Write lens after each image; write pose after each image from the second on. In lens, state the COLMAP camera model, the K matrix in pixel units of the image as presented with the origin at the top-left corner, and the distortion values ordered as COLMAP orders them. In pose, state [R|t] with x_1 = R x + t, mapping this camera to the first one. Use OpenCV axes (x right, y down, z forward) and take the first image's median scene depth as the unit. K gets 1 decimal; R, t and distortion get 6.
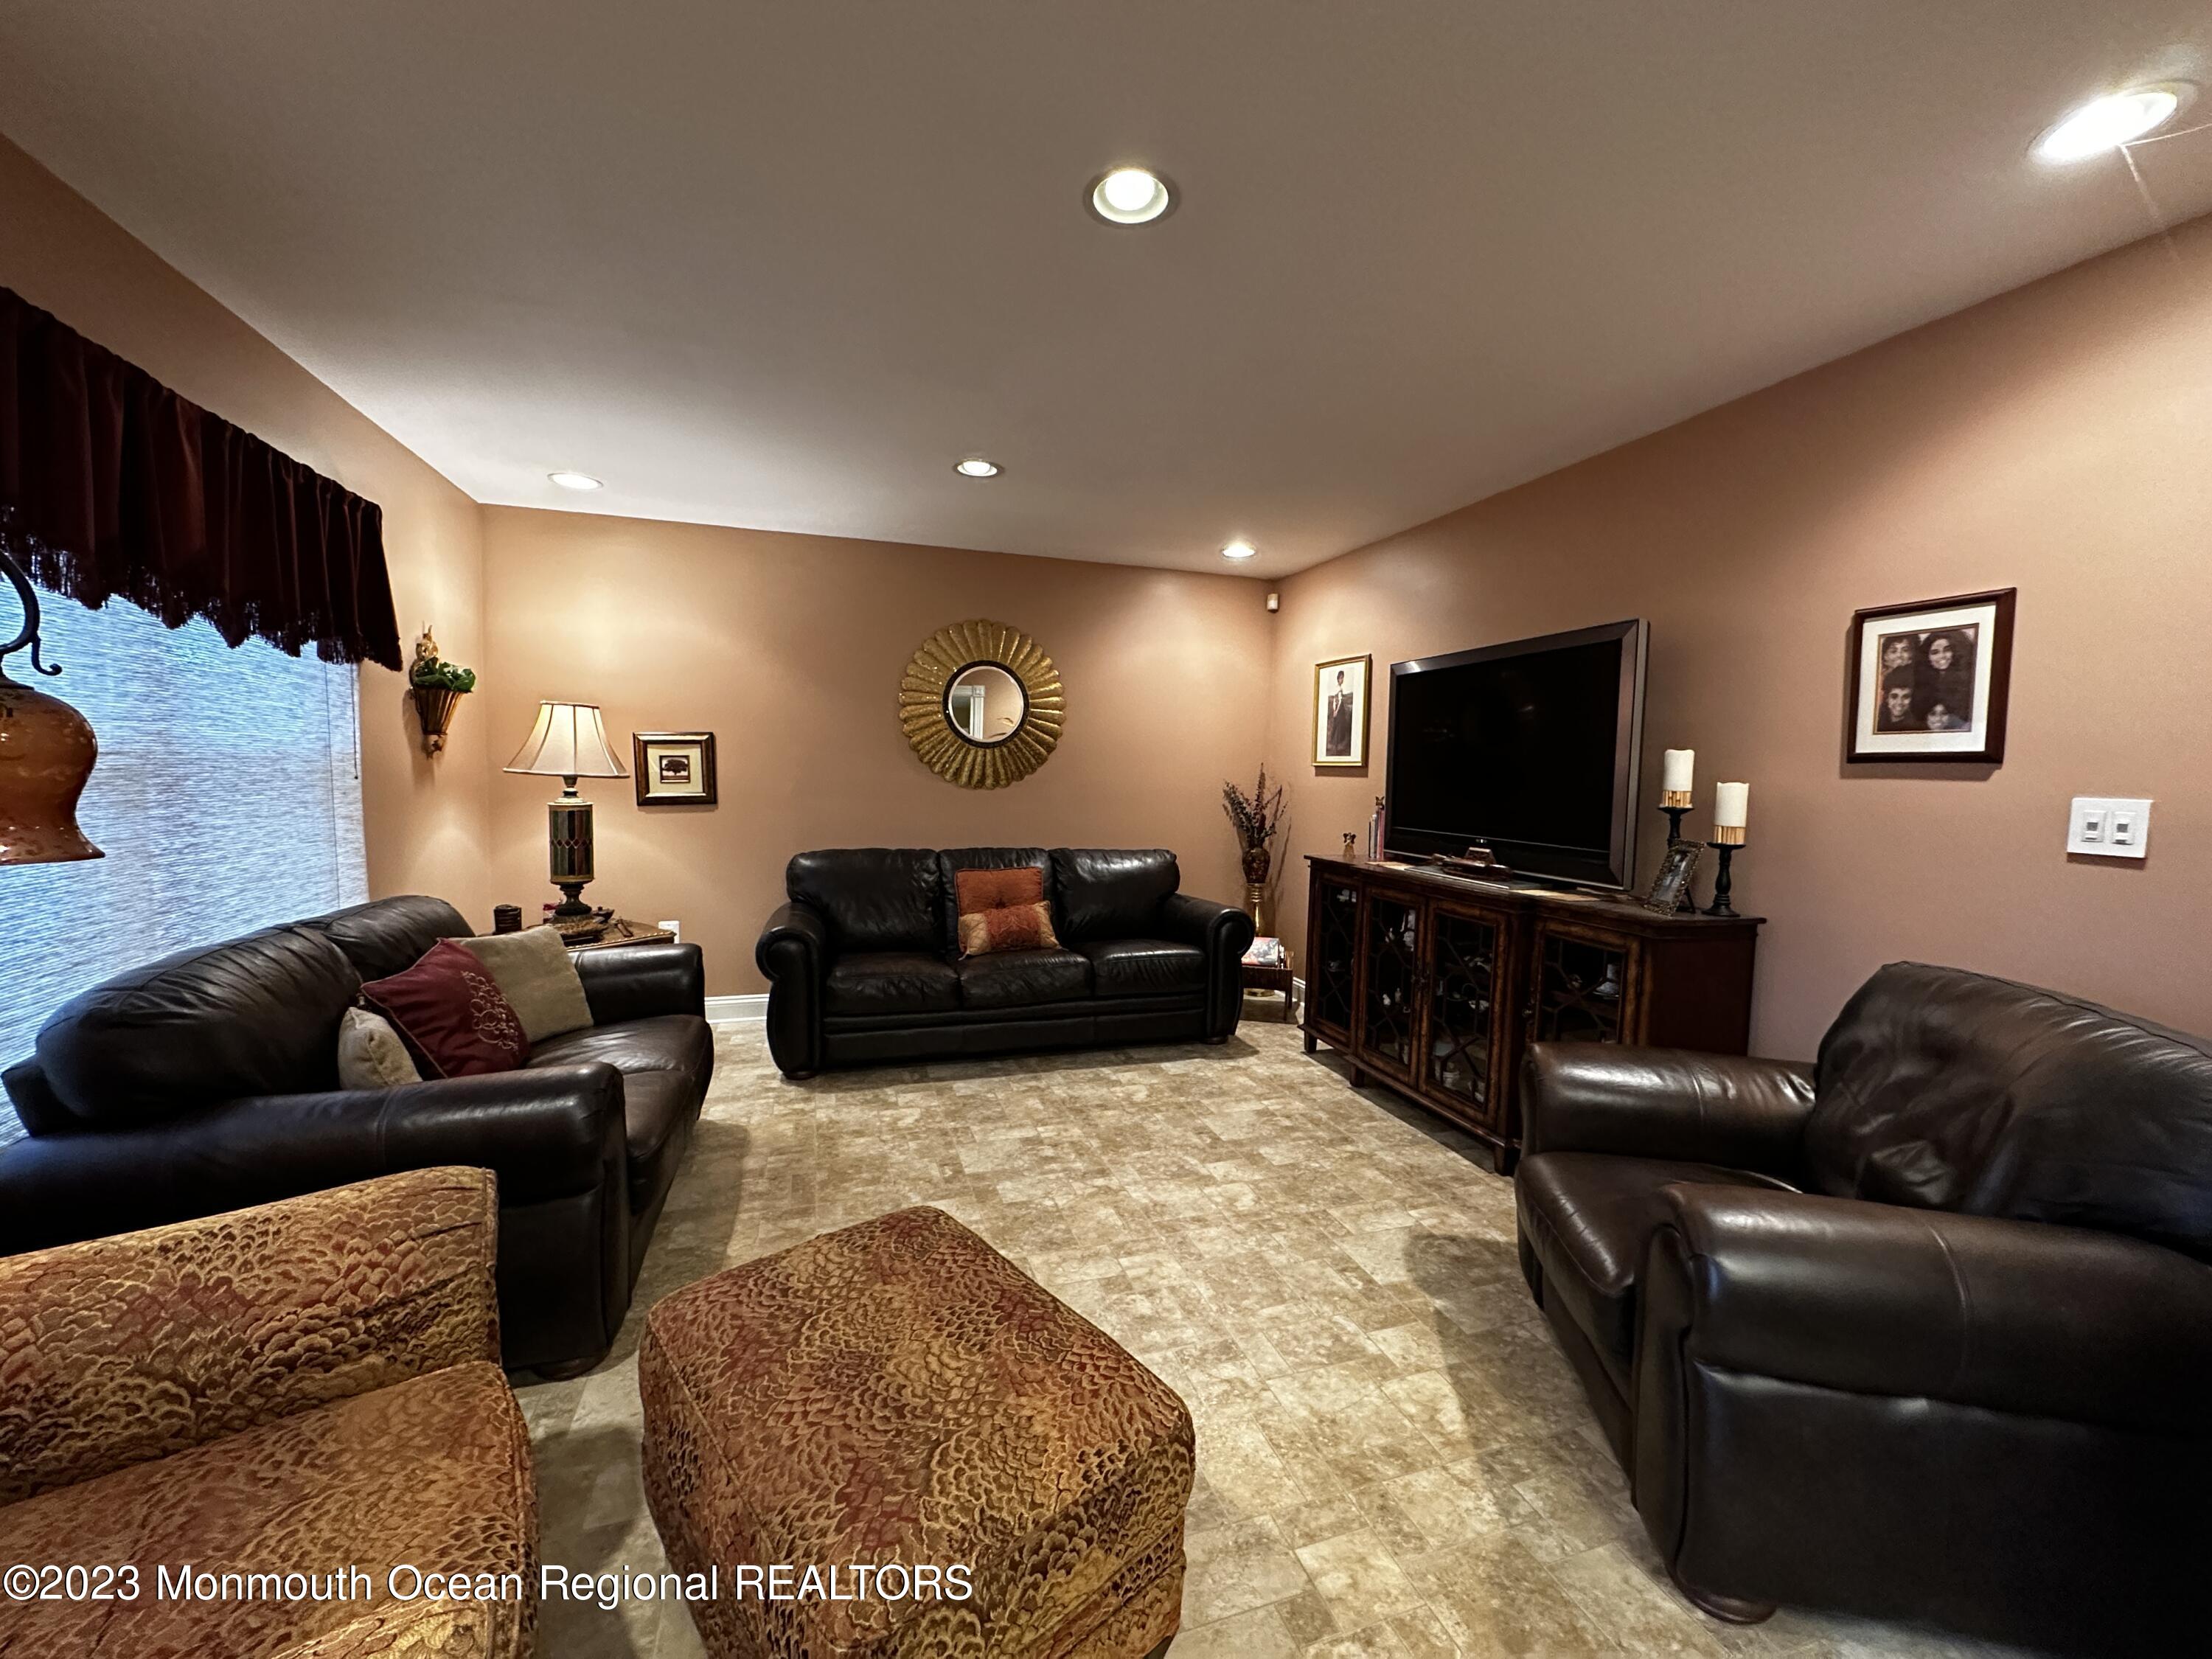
lens RADIAL K [[874.6, 0, 1071.2], [0, 874.6, 815.7], [0, 0, 1]] dist [0.000002, 0.000305]
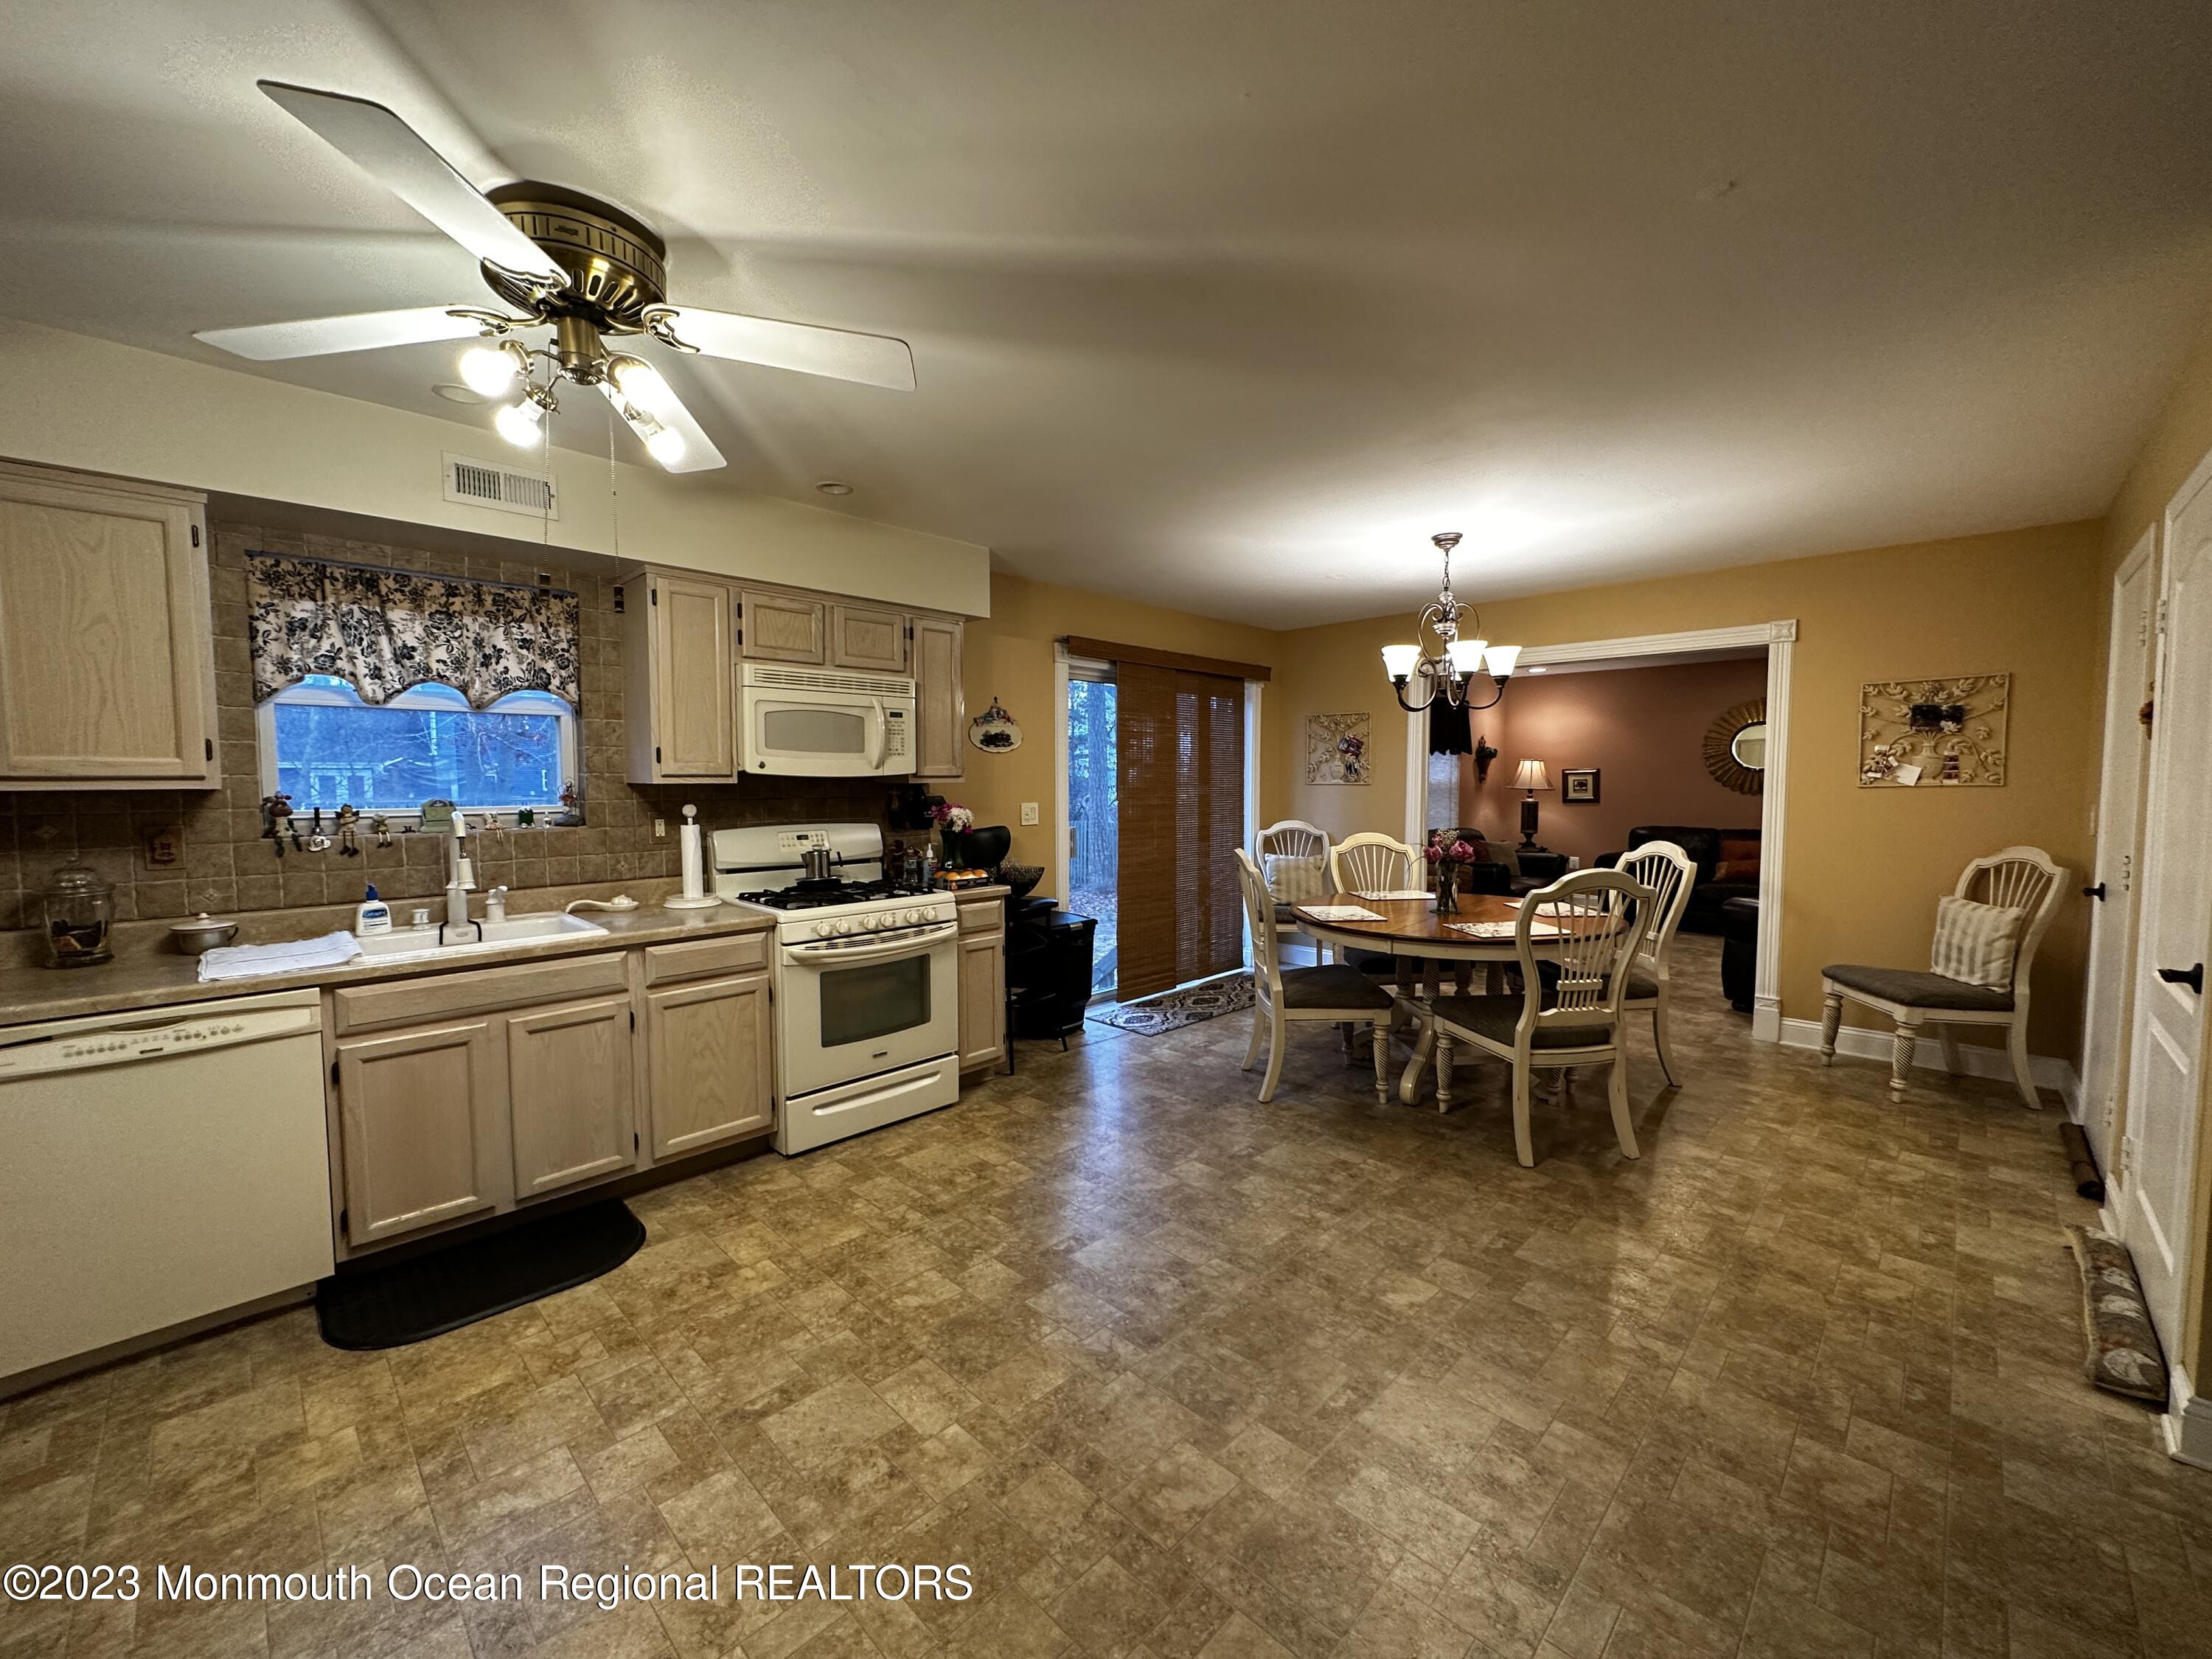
lens RADIAL K [[874.6, 0, 1109.1], [0, 874.6, 826.9], [0, 0, 1]] dist [0.000002, 0.000305]
pose [[0.472711, 0.030278, -0.880697, 0.907278], [-0.034557, 0.999278, 0.015807, 0.053998], [0.880540, 0.022962, 0.473416, -1.055587]]
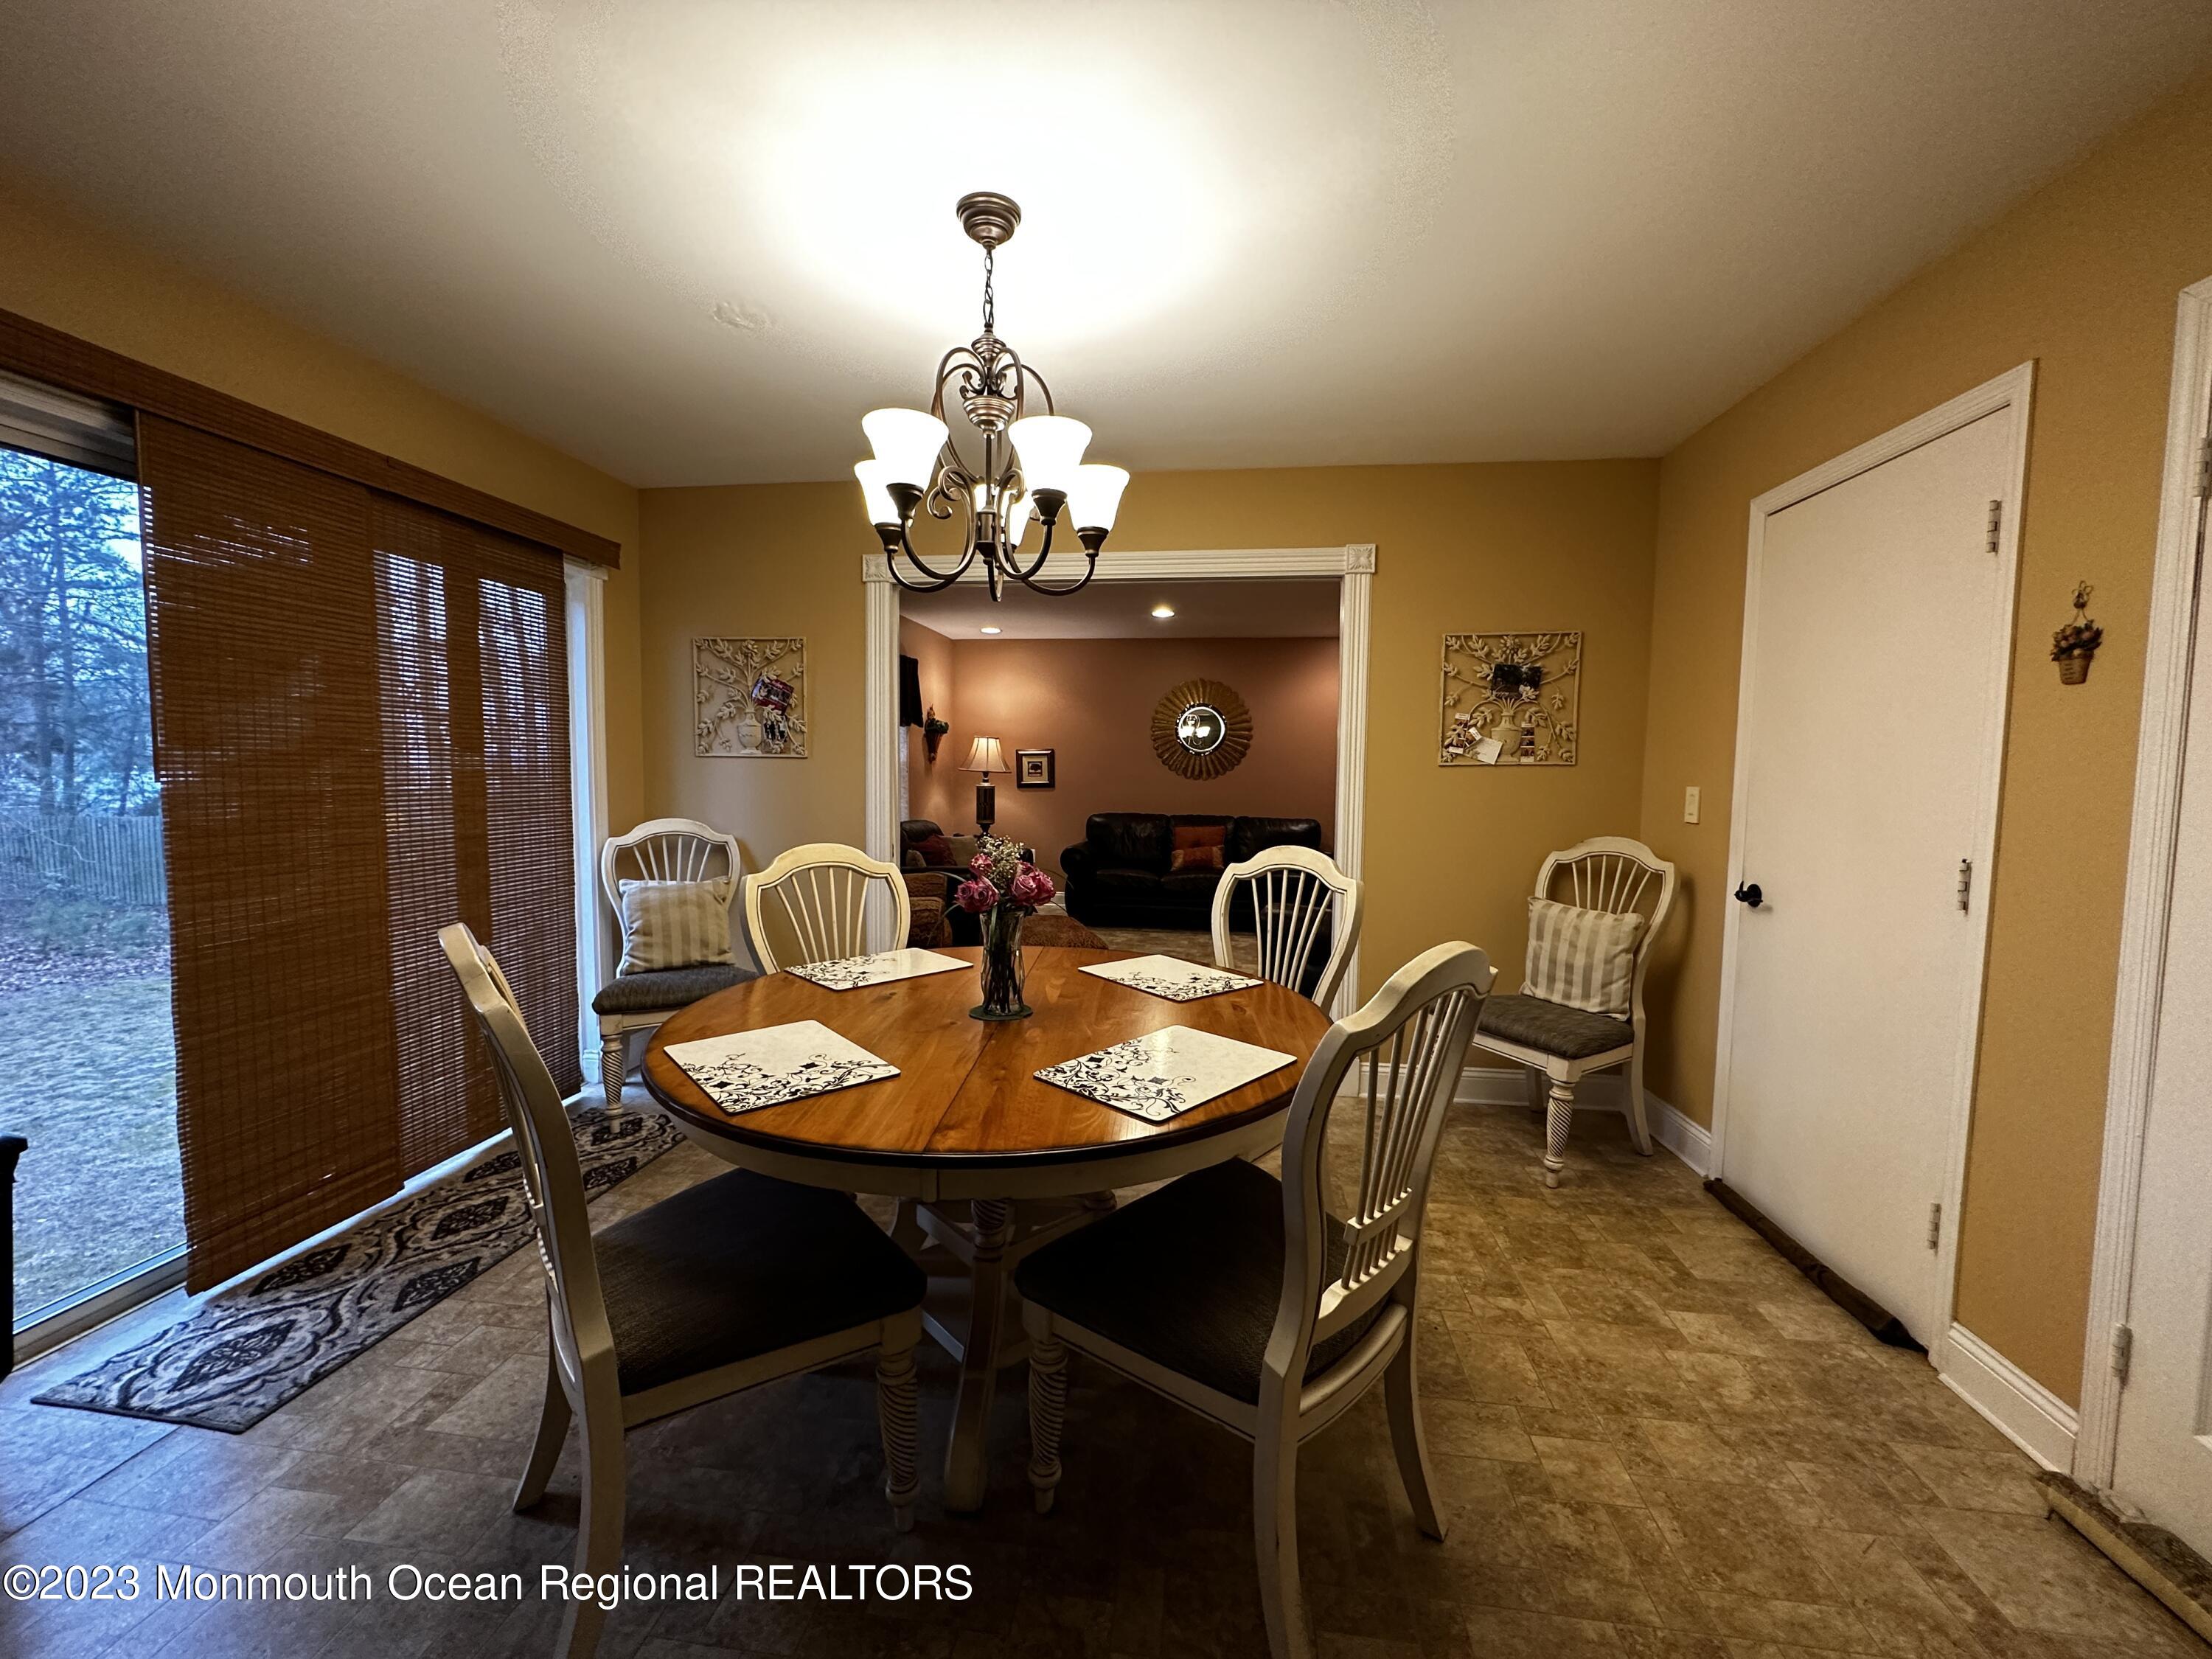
lens RADIAL K [[874.6, 0, 1104.7], [0, 874.6, 832.0], [0, 0, 1]] dist [0.000002, 0.000305]
pose [[0.907615, 0.024138, -0.419108, 0.491521], [-0.017234, 0.999646, 0.020253, 0.044140], [0.419449, -0.011159, 0.907710, -0.679450]]
